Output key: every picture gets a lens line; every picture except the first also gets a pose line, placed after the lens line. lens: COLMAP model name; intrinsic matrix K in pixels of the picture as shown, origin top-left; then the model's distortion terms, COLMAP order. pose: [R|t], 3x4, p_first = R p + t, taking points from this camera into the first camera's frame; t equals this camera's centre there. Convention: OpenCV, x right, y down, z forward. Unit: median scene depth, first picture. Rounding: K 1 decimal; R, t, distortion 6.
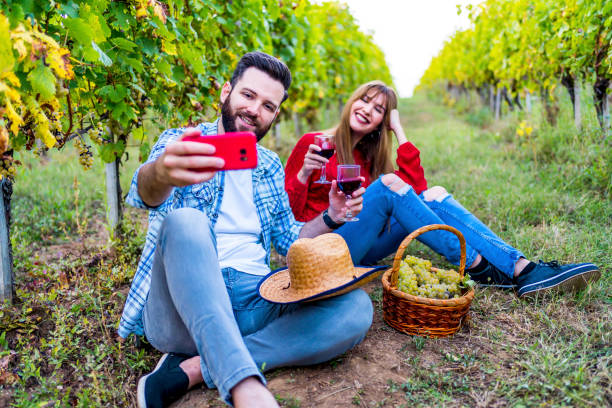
lens RADIAL K [[607.4, 0, 307.3], [0, 607.4, 203.1], [0, 0, 1]] dist [0.061883, 0.000000]
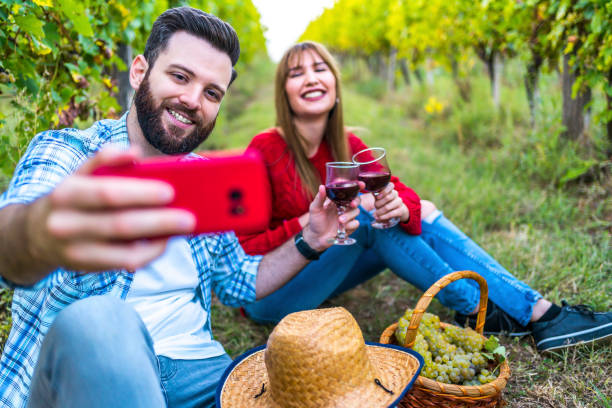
lens RADIAL K [[607.4, 0, 301.9], [0, 607.4, 202.4], [0, 0, 1]] dist [0.061883, 0.000000]
pose [[0.979833, -0.014227, 0.199312, -0.075227], [0.002351, 0.998214, 0.059696, -0.062901], [-0.199805, -0.058023, 0.978116, 0.251619]]
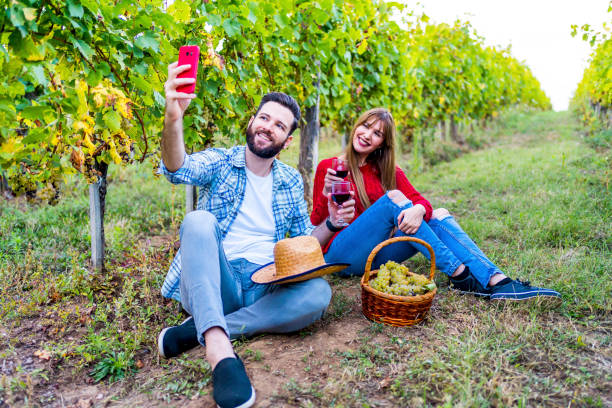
lens RADIAL K [[607.4, 0, 291.8], [0, 607.4, 192.3], [0, 0, 1]] dist [0.061883, 0.000000]
pose [[0.966302, 0.052253, -0.252052, 0.212588], [-0.060949, 0.997781, -0.026810, -0.003835], [0.250091, 0.041269, 0.967342, -0.184570]]
